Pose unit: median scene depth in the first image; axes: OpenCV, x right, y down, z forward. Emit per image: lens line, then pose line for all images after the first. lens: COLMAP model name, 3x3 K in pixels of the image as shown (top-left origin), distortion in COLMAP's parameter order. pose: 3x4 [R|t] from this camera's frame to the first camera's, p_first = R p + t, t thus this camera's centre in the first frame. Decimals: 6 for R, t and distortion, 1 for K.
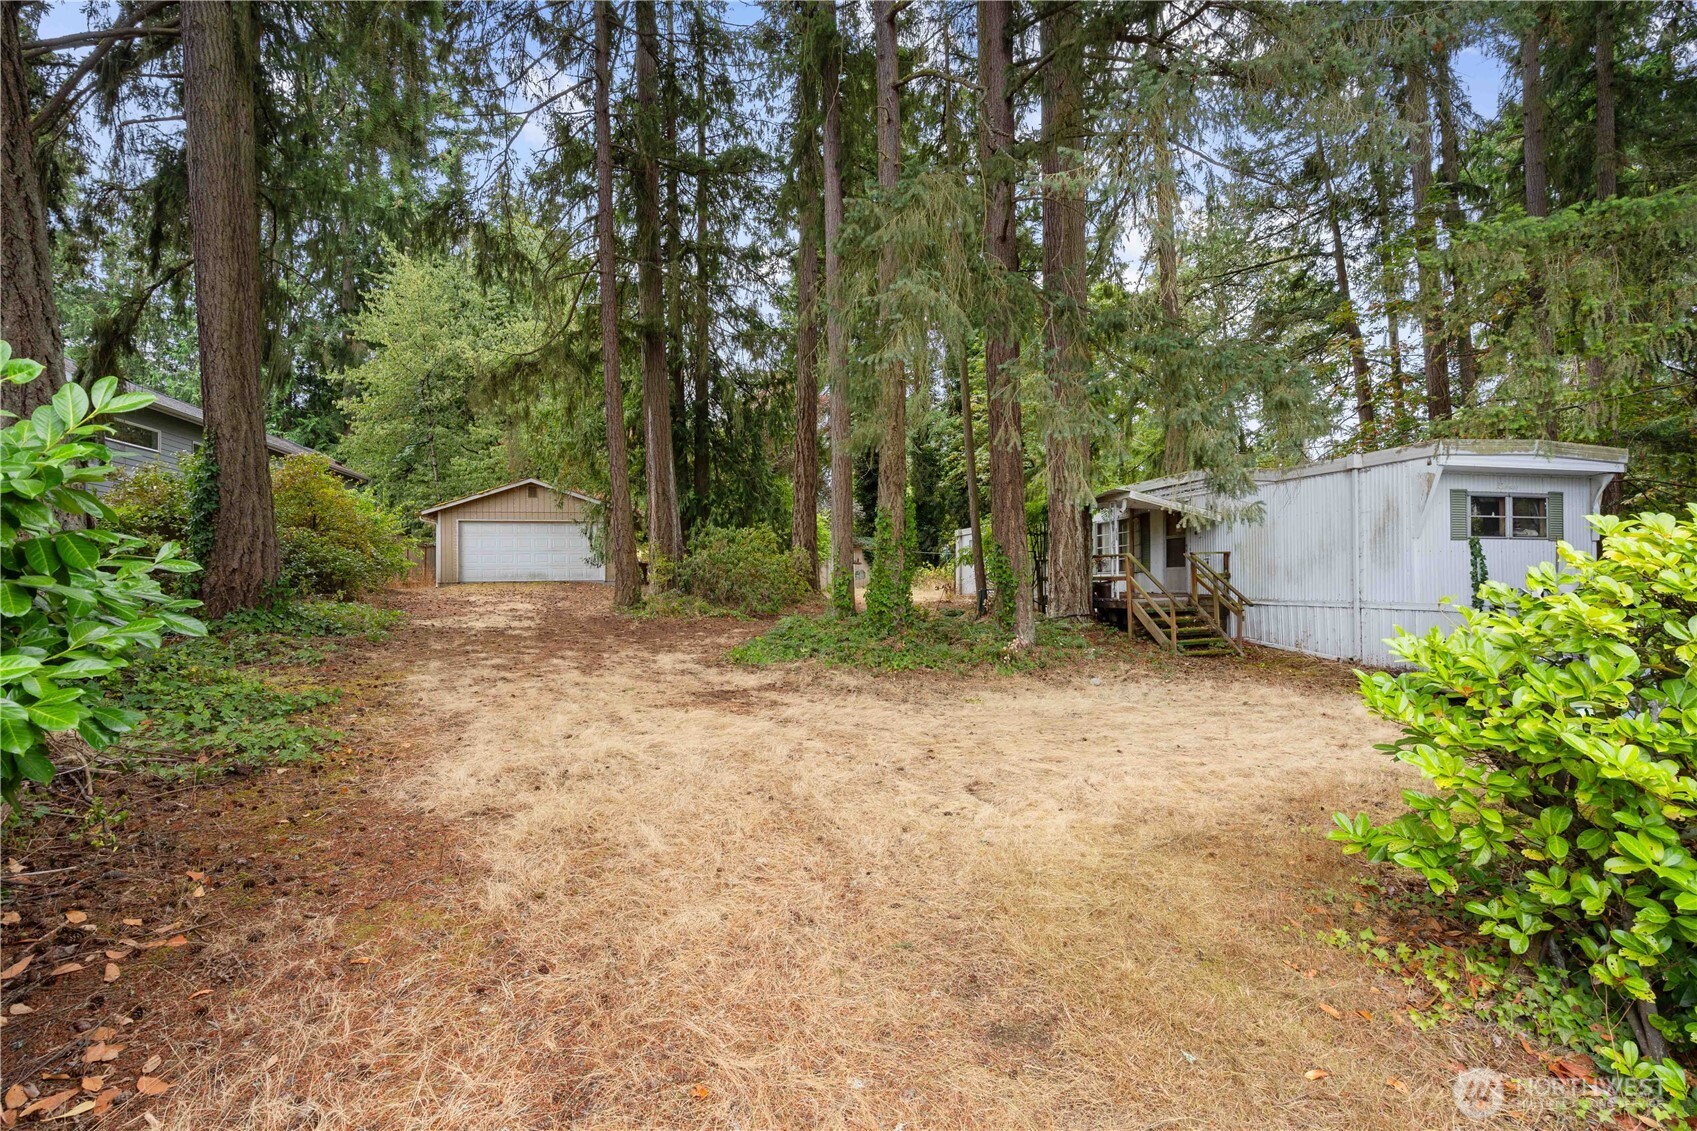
lens RADIAL K [[764.6, 0, 848.5], [0, 764.6, 565.5], [0, 0, 1]] dist [-0.002162, -0.000286]
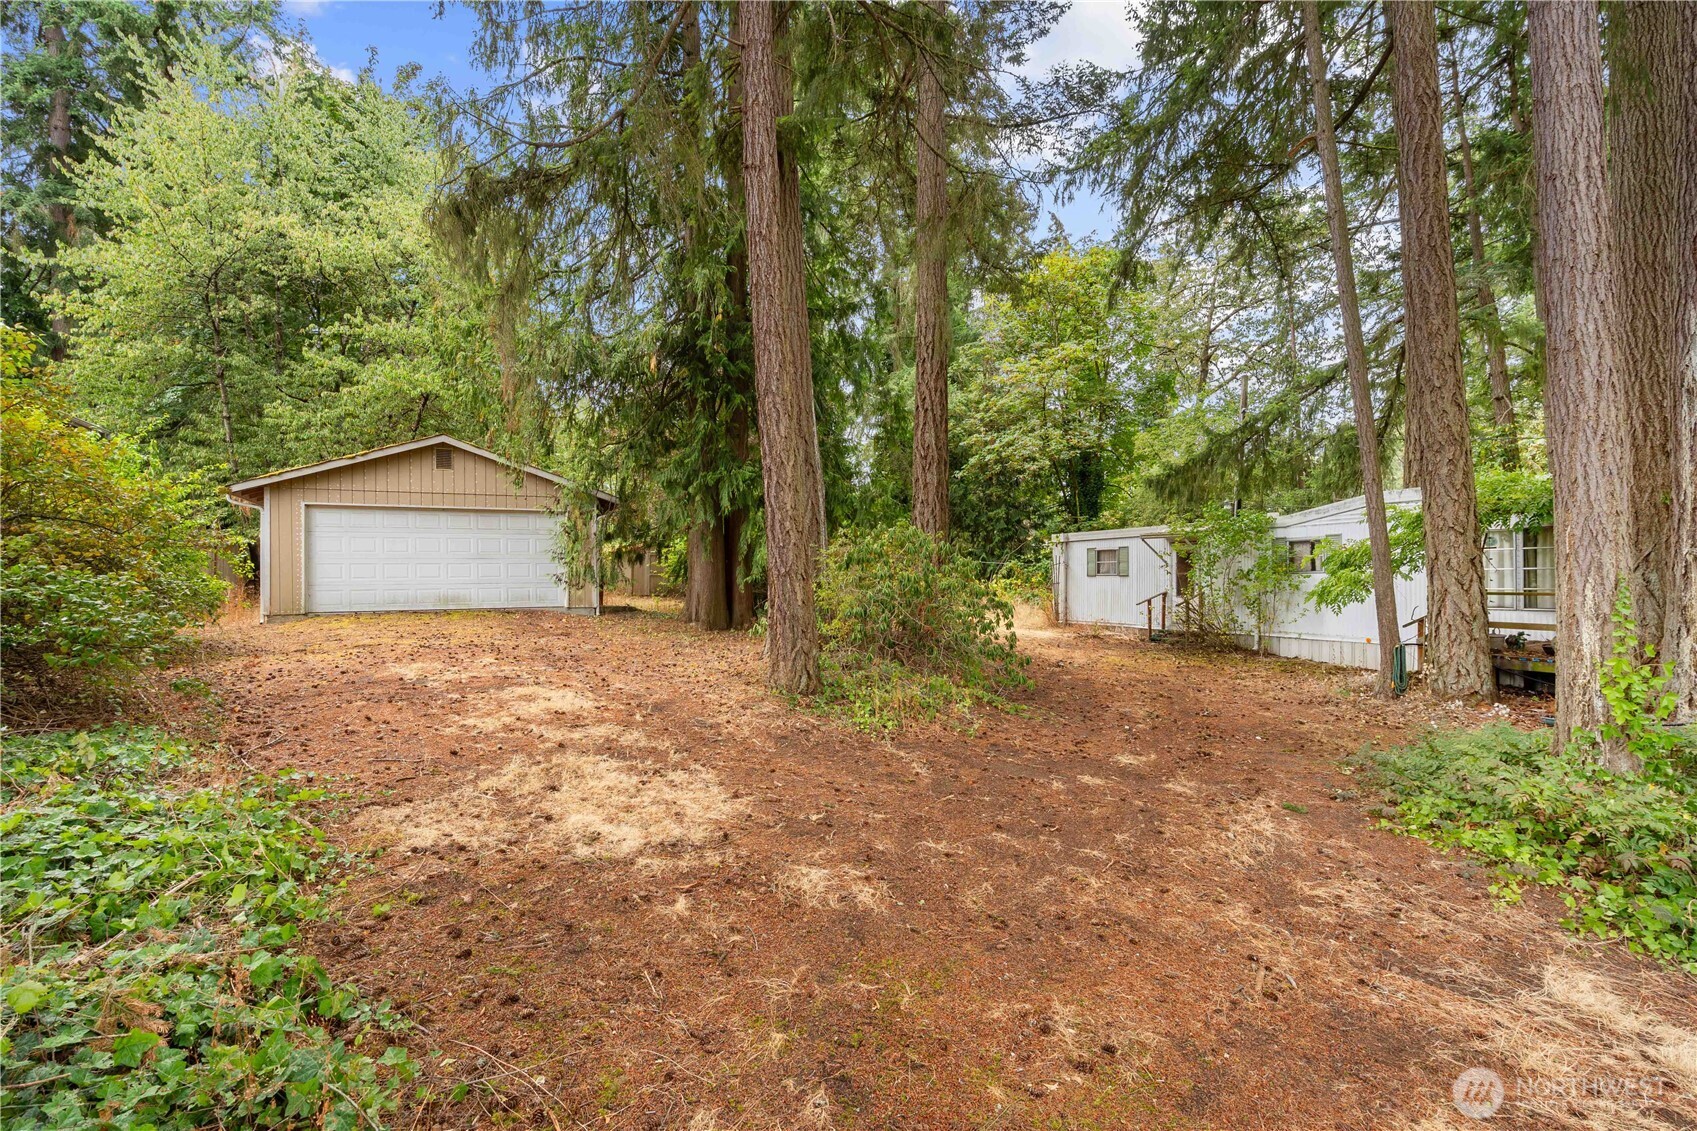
lens RADIAL K [[764.6, 0, 848.5], [0, 764.6, 565.5], [0, 0, 1]] dist [-0.002162, -0.000286]
pose [[0.973690, 0.005360, 0.227815, -0.358455], [-0.006319, 0.999974, 0.003479, -0.026232], [-0.227791, -0.004827, 0.973698, 0.520652]]
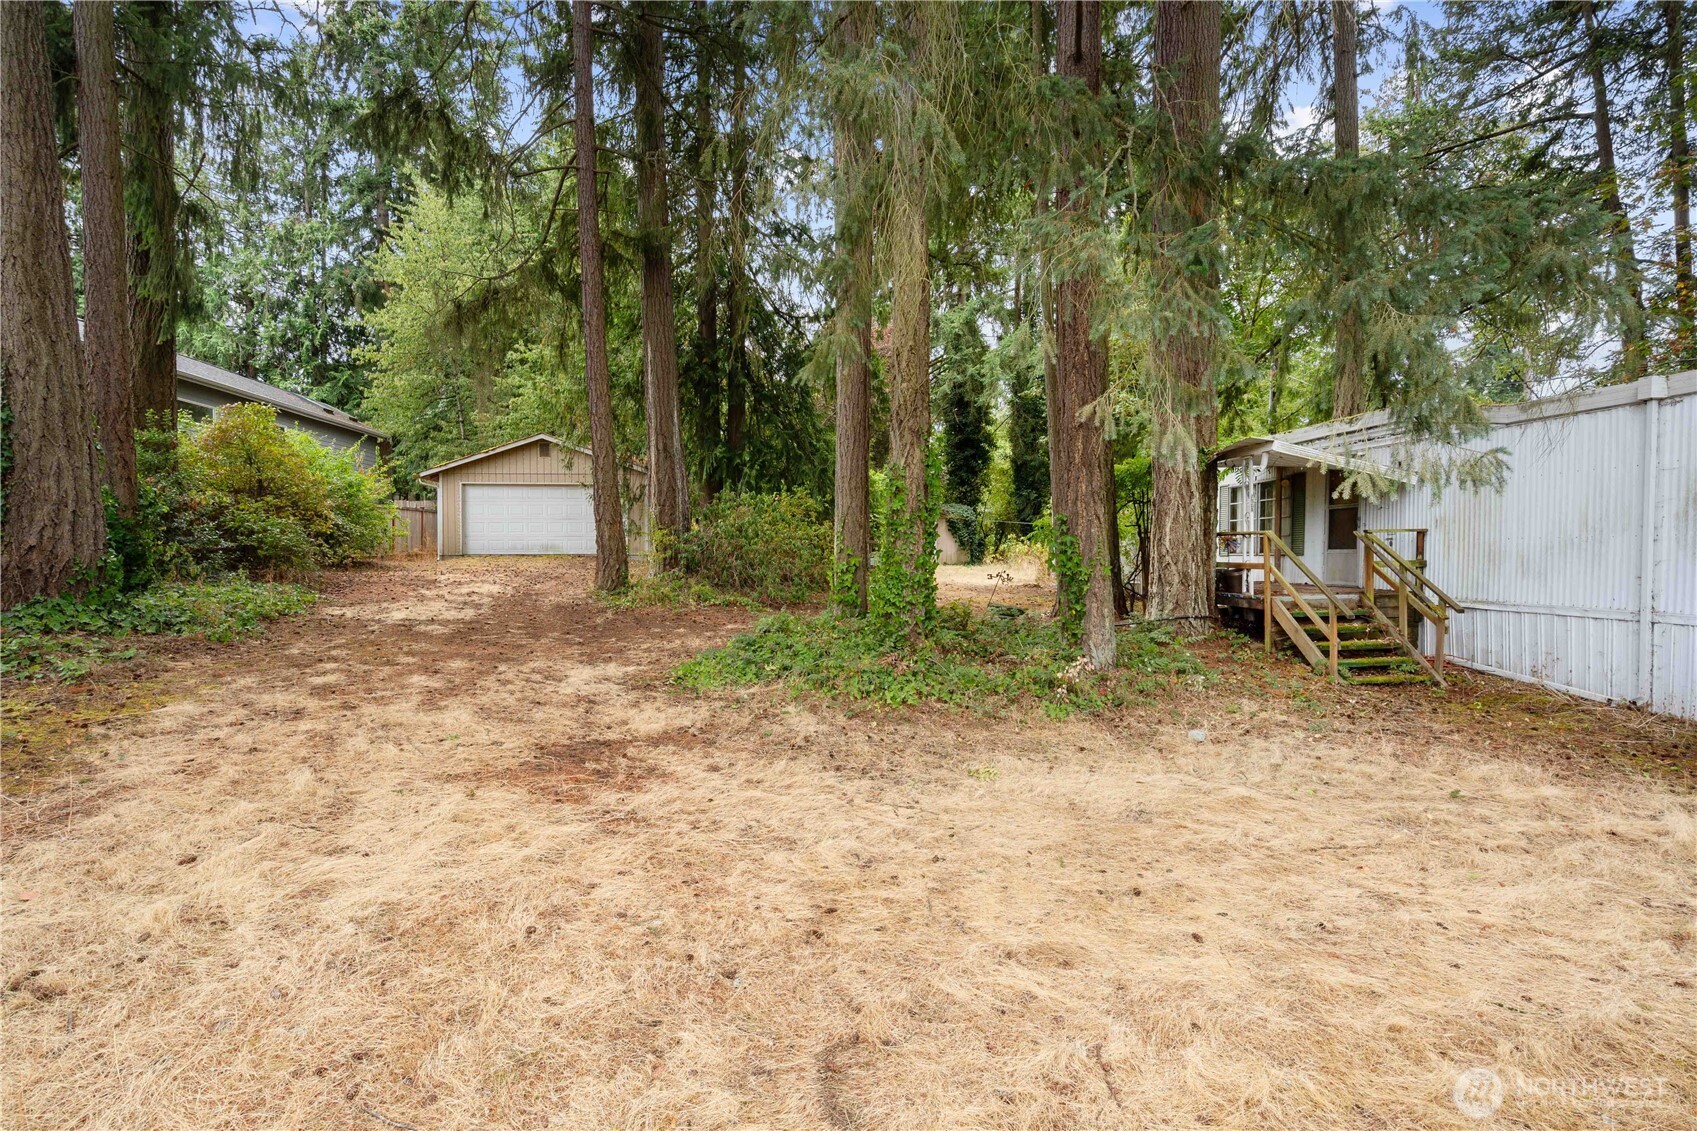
lens RADIAL K [[841.3, 0, 848.5], [0, 841.3, 565.5], [0, 0, 1]] dist [0.006758, 0.000718]
pose [[0.991494, 0.012588, -0.129544, 0.070682], [-0.007645, 0.999226, 0.038584, -0.008779], [0.129929, -0.037266, 0.990823, 0.153453]]
